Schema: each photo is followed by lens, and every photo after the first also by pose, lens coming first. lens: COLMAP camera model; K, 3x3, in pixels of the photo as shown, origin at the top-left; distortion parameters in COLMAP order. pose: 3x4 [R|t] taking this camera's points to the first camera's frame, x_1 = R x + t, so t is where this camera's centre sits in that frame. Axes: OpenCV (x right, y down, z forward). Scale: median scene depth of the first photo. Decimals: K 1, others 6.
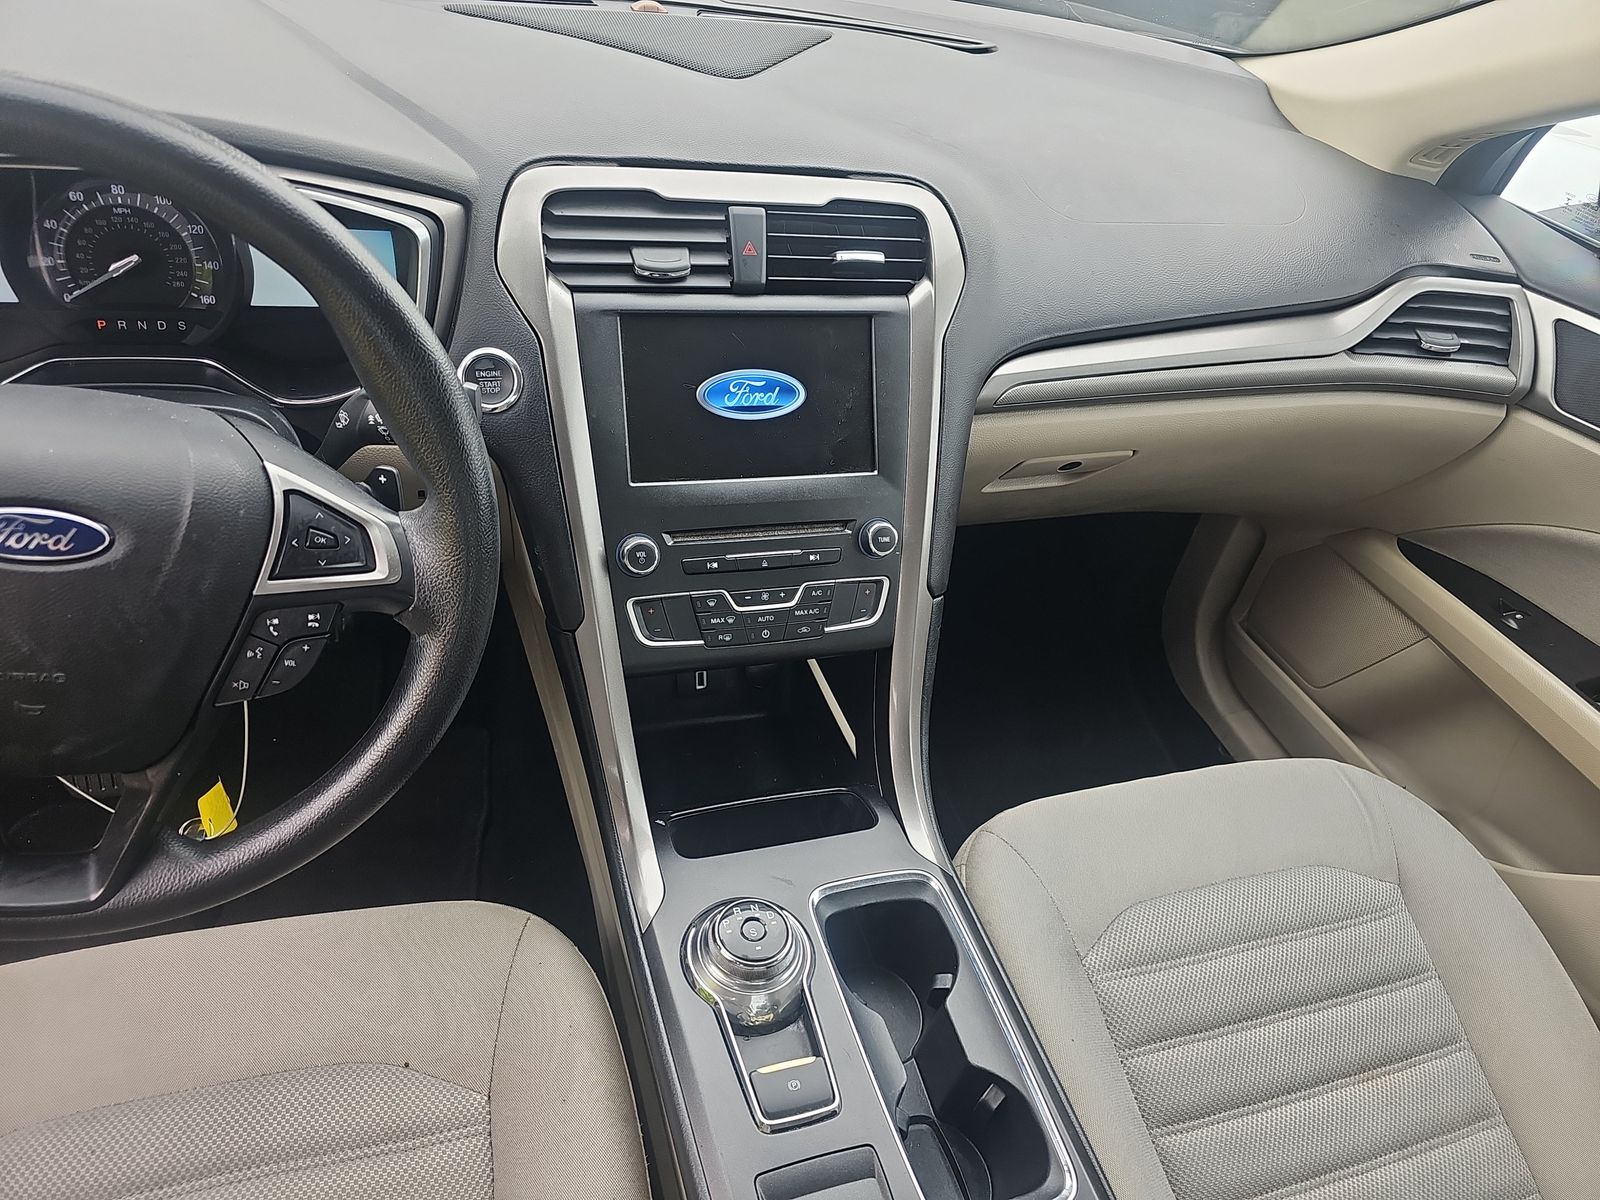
lens RADIAL K [[1149.6, 0, 800.0], [0, 1149.6, 600.0], [0, 0, 1]] dist [0.048652, -0.048496]
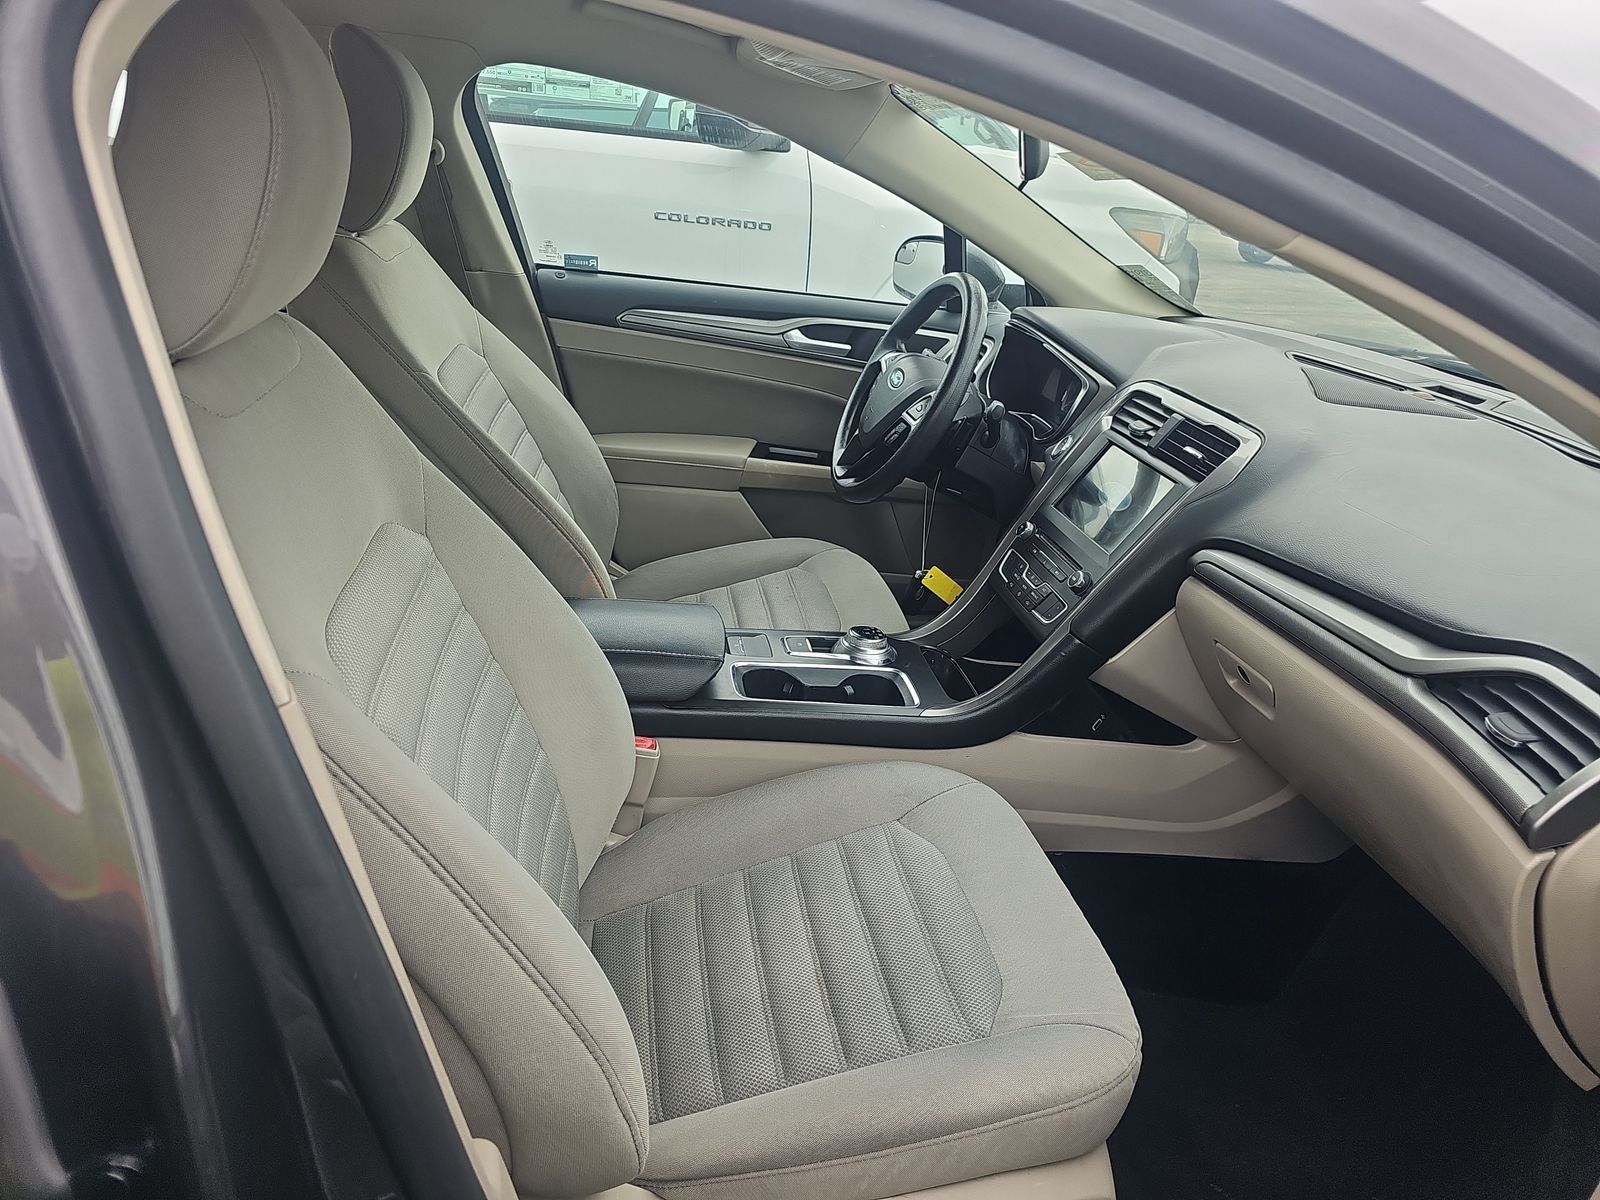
lens RADIAL K [[1149.6, 0, 800.0], [0, 1149.6, 600.0], [0, 0, 1]] dist [0.048652, -0.048496]
pose [[-0.182805, 0.180243, -0.966486, 2.039804], [-0.693295, 0.673379, 0.256713, -0.216052], [0.697082, 0.716989, 0.001864, 0.862012]]
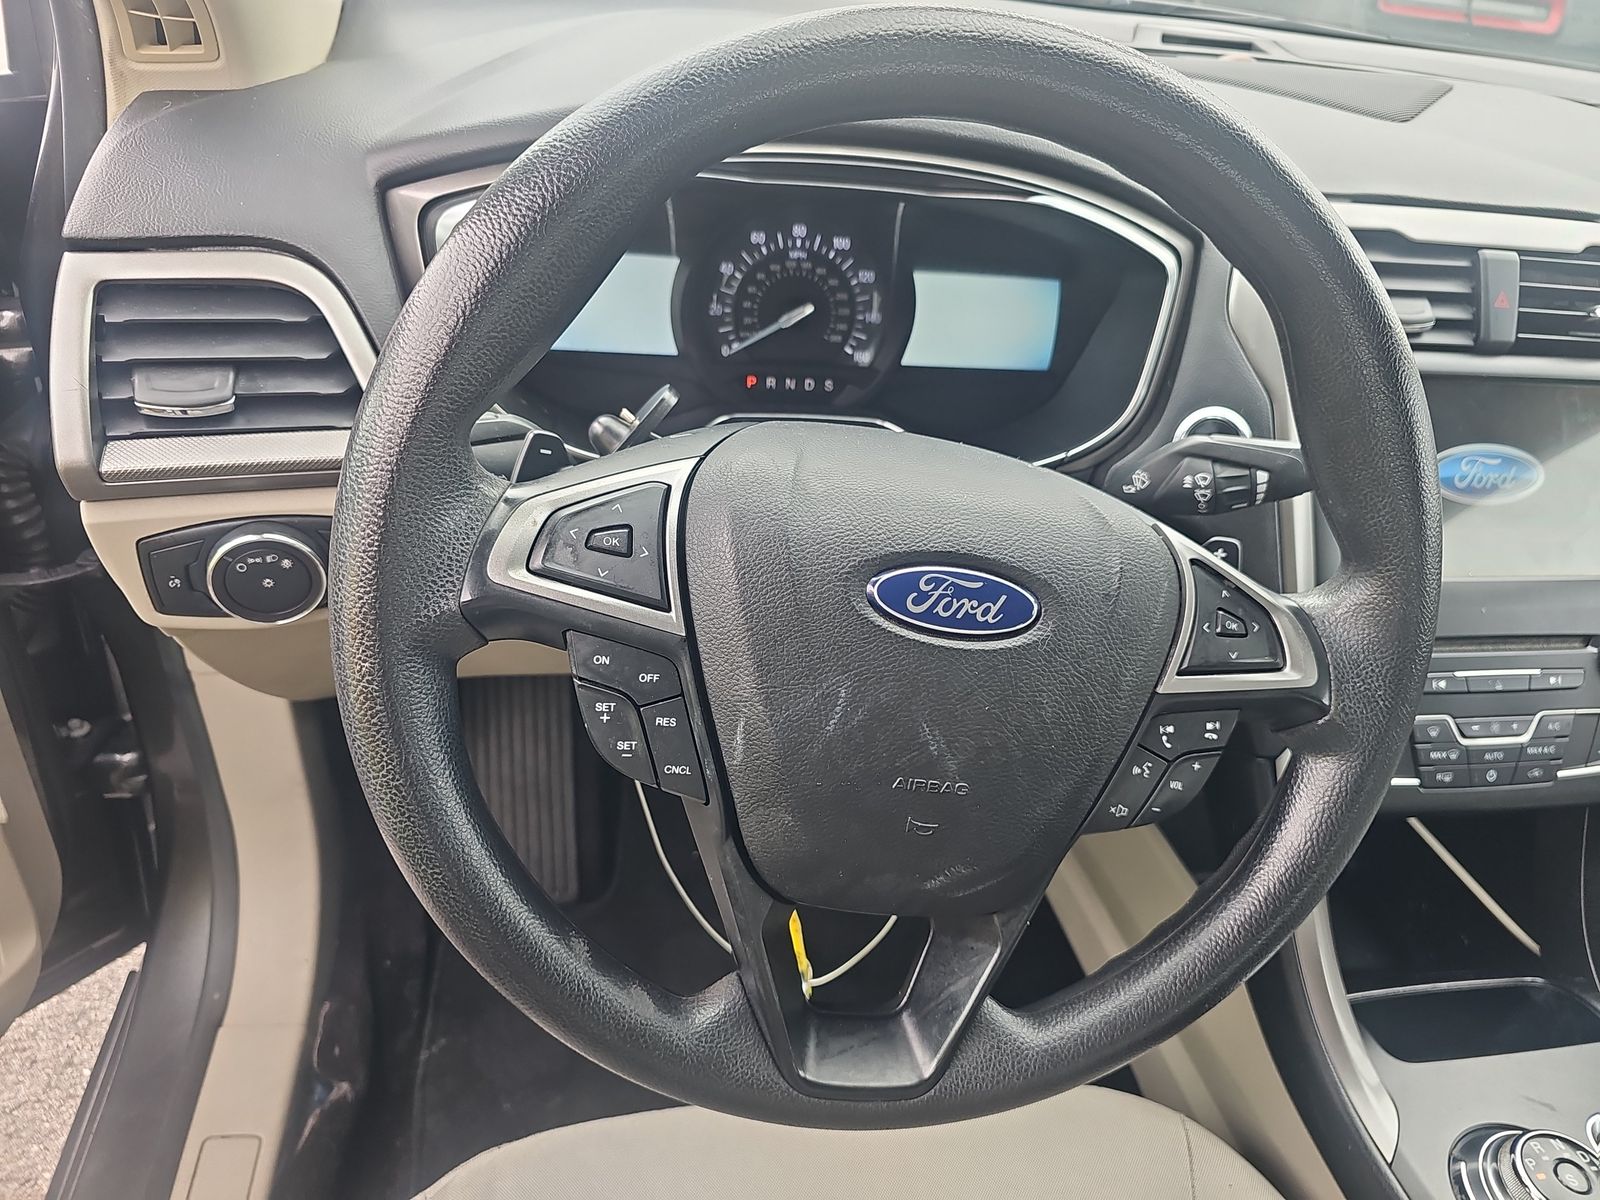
lens RADIAL K [[1149.6, 0, 800.0], [0, 1149.6, 600.0], [0, 0, 1]] dist [0.048652, -0.048496]
pose [[0.989615, 0.038112, -0.138600, -0.445855], [-0.052532, 0.993405, -0.101919, 0.018272], [0.133801, 0.108141, 0.985090, 0.156140]]
